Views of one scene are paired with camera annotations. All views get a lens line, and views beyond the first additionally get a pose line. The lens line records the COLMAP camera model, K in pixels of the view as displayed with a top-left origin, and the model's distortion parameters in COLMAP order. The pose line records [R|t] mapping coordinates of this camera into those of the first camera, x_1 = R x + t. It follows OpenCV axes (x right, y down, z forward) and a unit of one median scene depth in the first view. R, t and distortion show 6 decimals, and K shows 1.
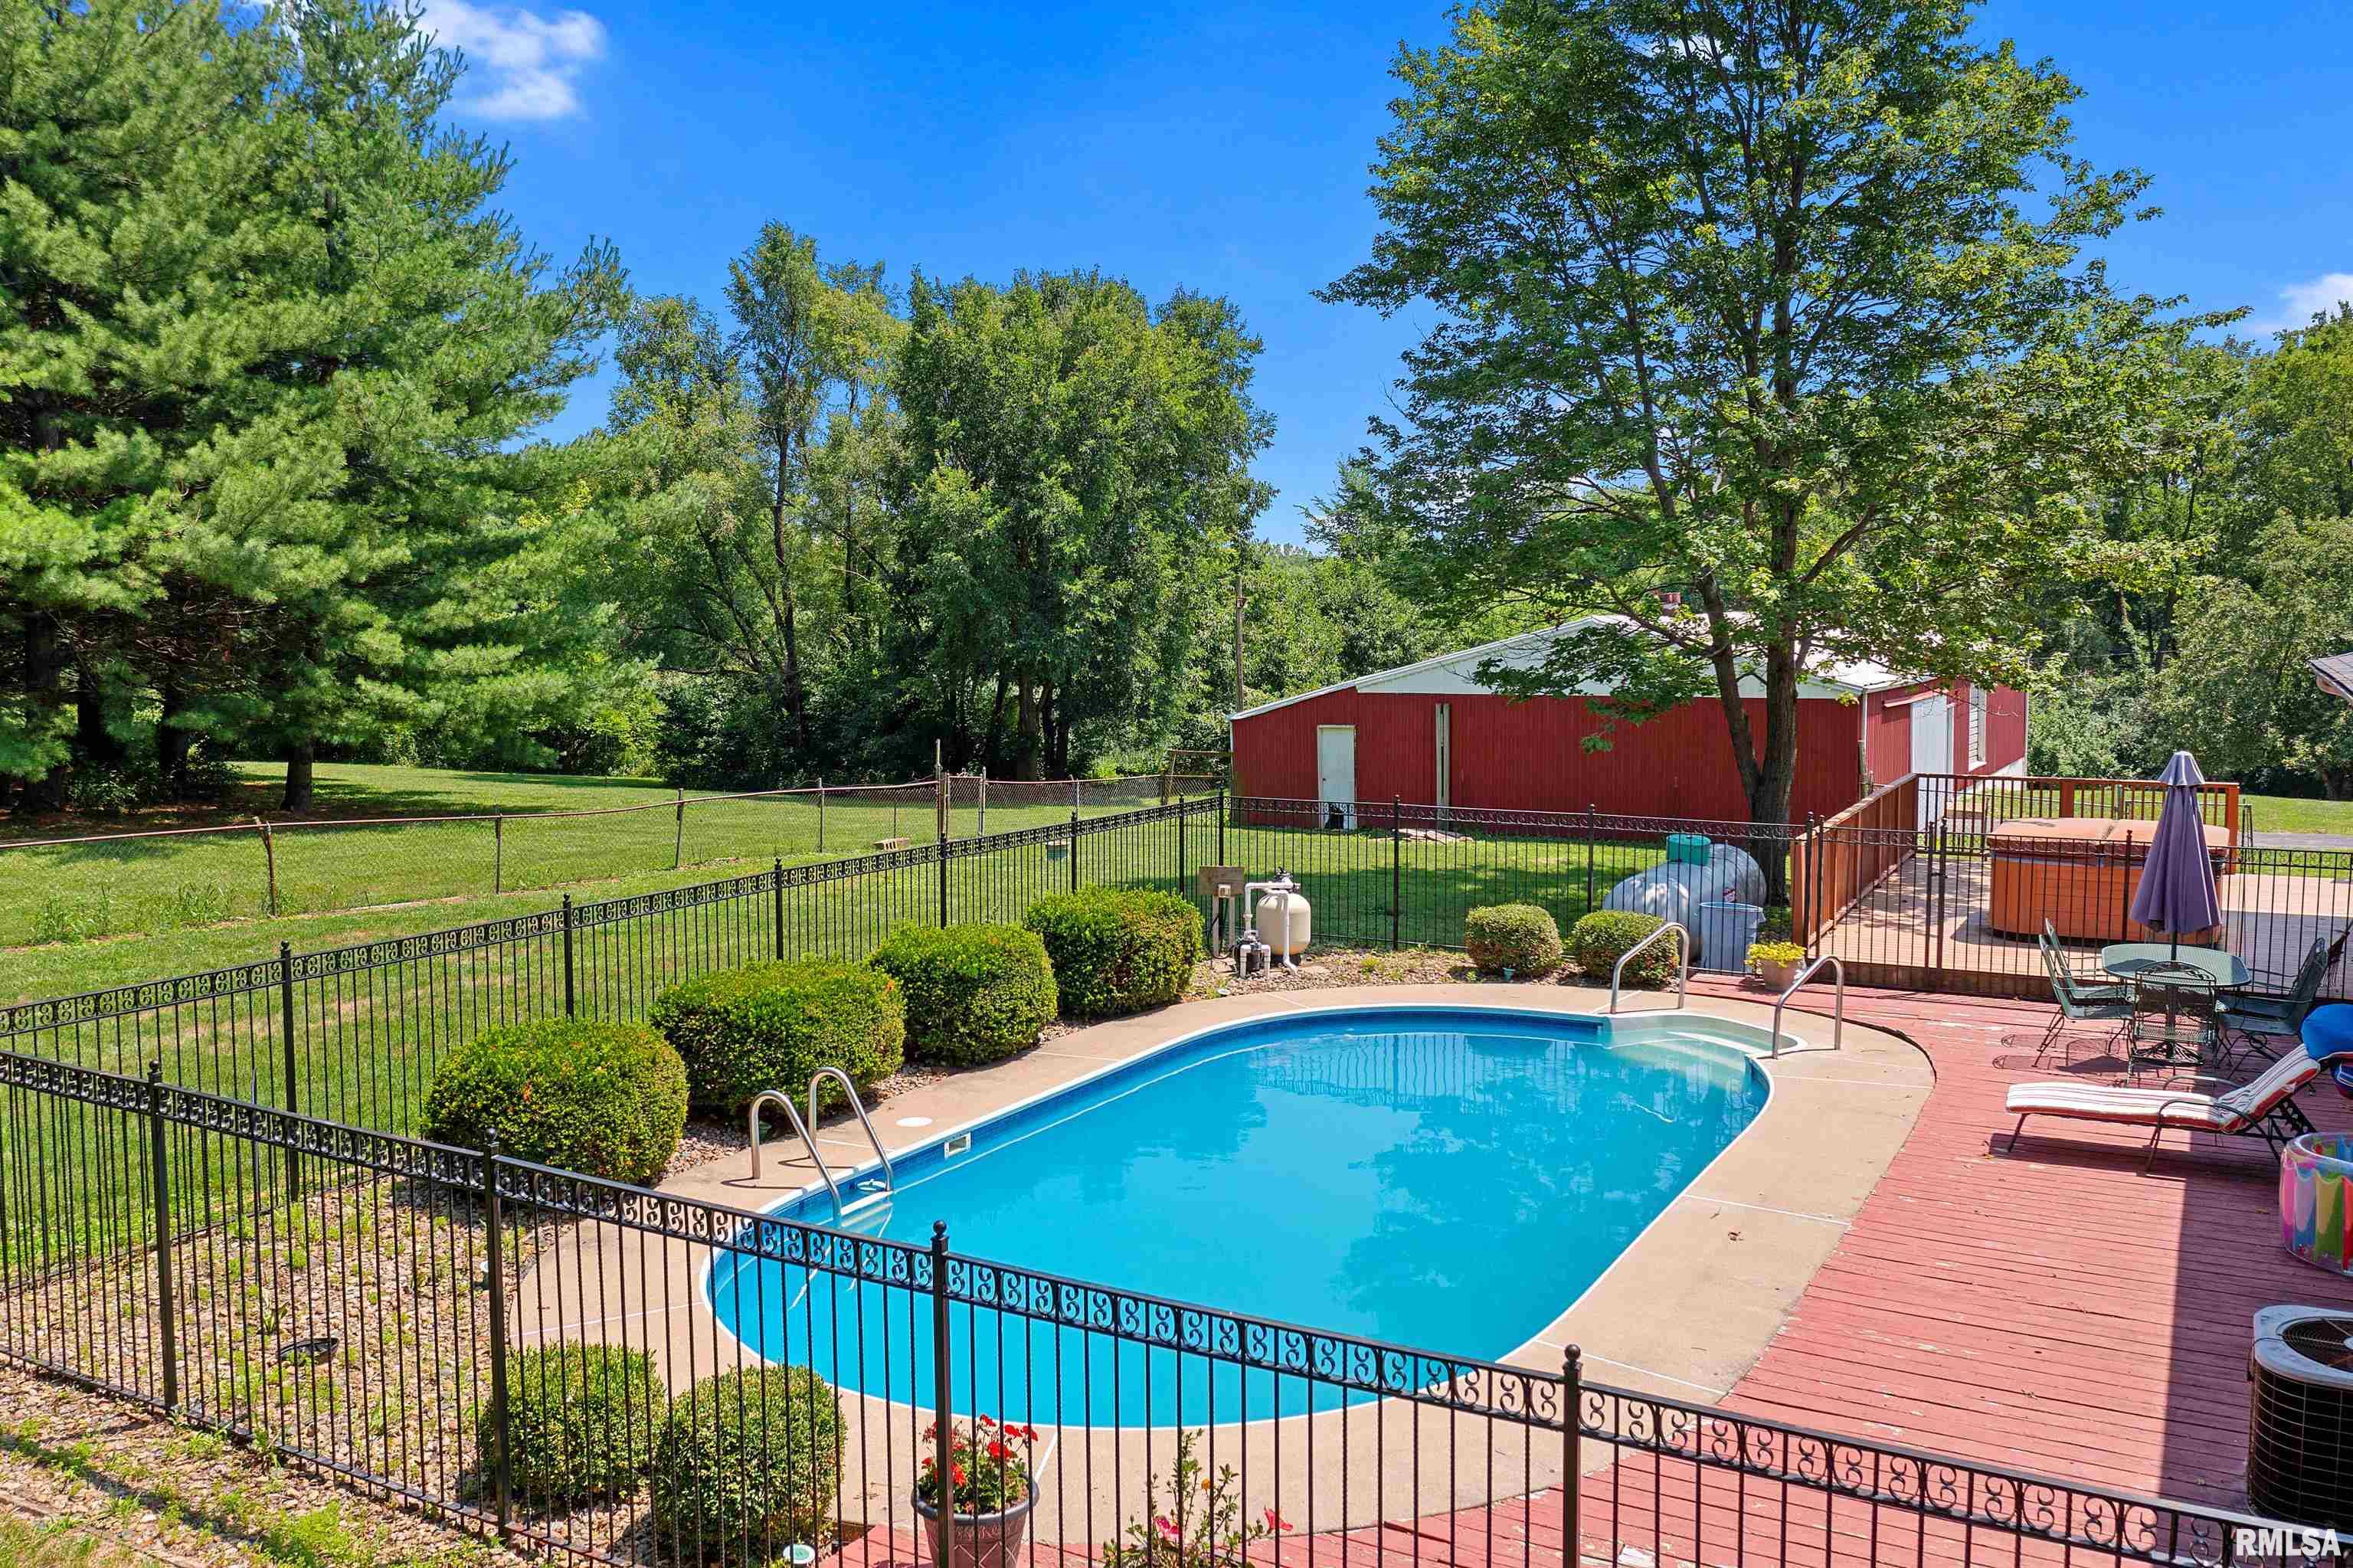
lens RADIAL K [[1820.7, 0, 1176.5], [0, 1820.7, 784.0], [0, 0, 1]] dist [0.004345, 0.001378]
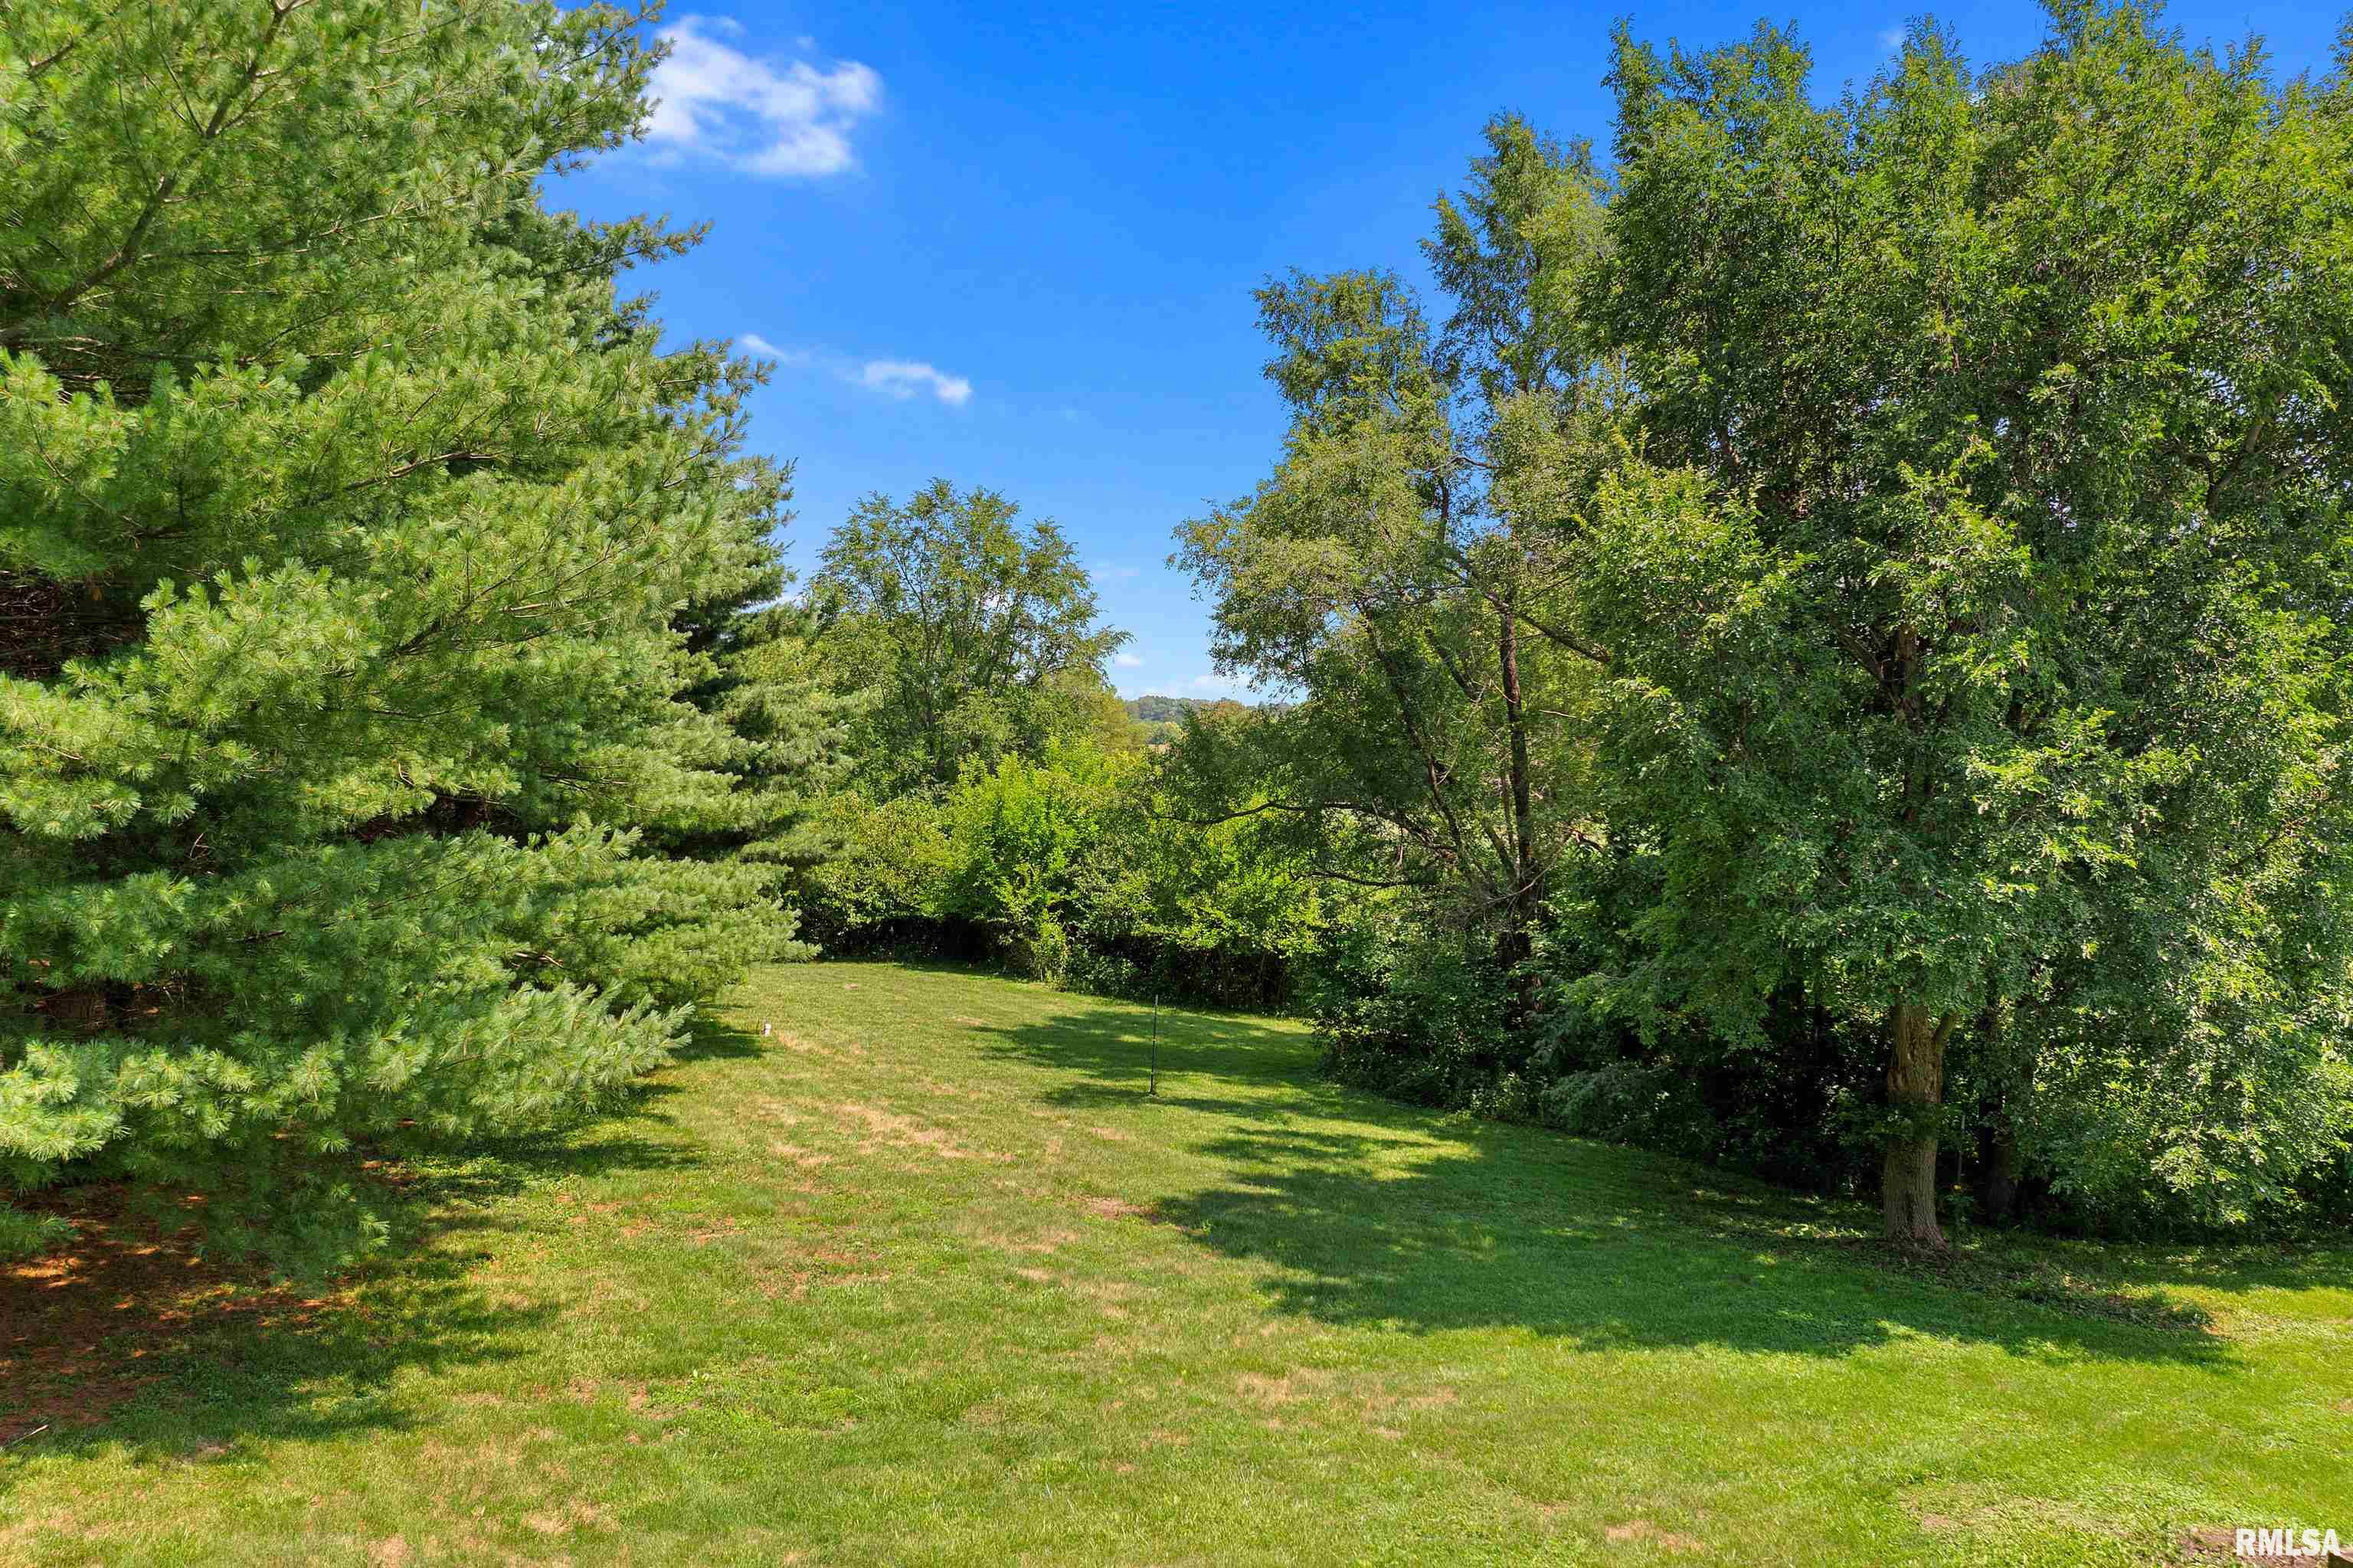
lens RADIAL K [[1820.7, 0, 1176.5], [0, 1820.7, 784.0], [0, 0, 1]] dist [0.004345, 0.001378]
pose [[0.852903, 0.013220, -0.521902, -0.007324], [-0.048808, 0.997320, -0.054500, -0.075151], [0.519783, 0.071956, 0.851262, 0.585886]]
